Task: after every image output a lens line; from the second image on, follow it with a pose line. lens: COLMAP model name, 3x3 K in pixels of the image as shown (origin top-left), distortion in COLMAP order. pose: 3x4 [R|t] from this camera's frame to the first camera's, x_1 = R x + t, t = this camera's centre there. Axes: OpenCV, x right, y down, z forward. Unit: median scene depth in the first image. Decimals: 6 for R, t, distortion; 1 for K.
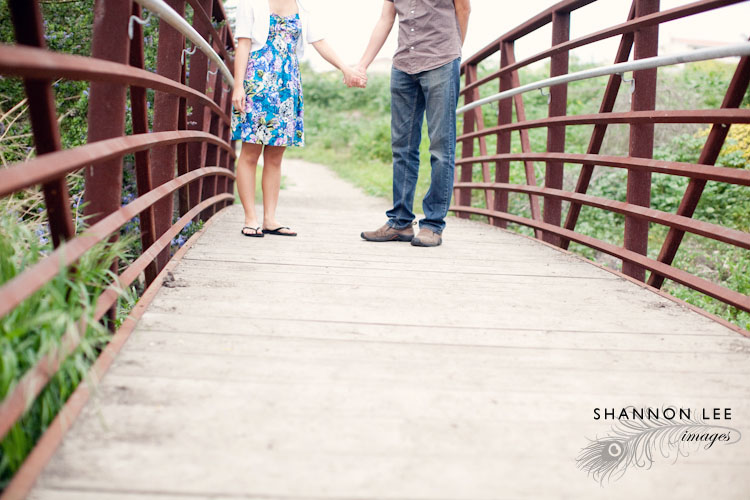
lens RADIAL K [[1079.5, 0, 375.0], [0, 1079.5, 250.0], [0, 0, 1]] dist [-0.143378, -0.041226]
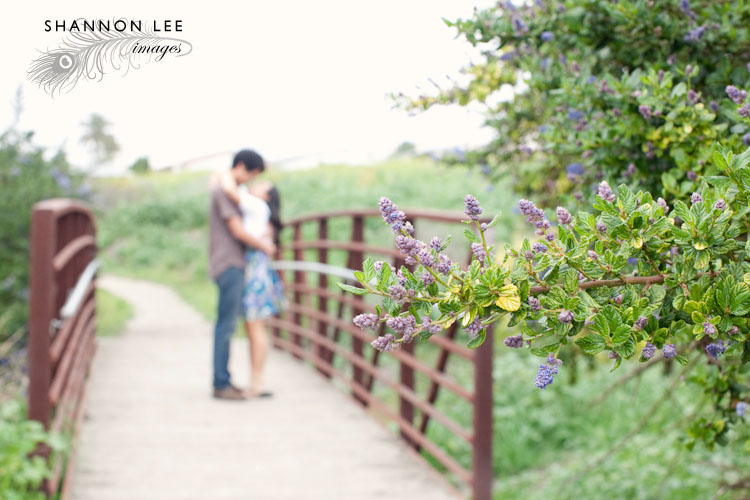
lens RADIAL K [[1079.5, 0, 375.0], [0, 1079.5, 250.0], [0, 0, 1]] dist [-0.143378, -0.041226]
pose [[0.989259, -0.027528, 0.143559, 0.028463], [0.041198, 0.994800, -0.093138, -0.041528], [-0.140249, 0.098052, 0.985249, -0.567127]]
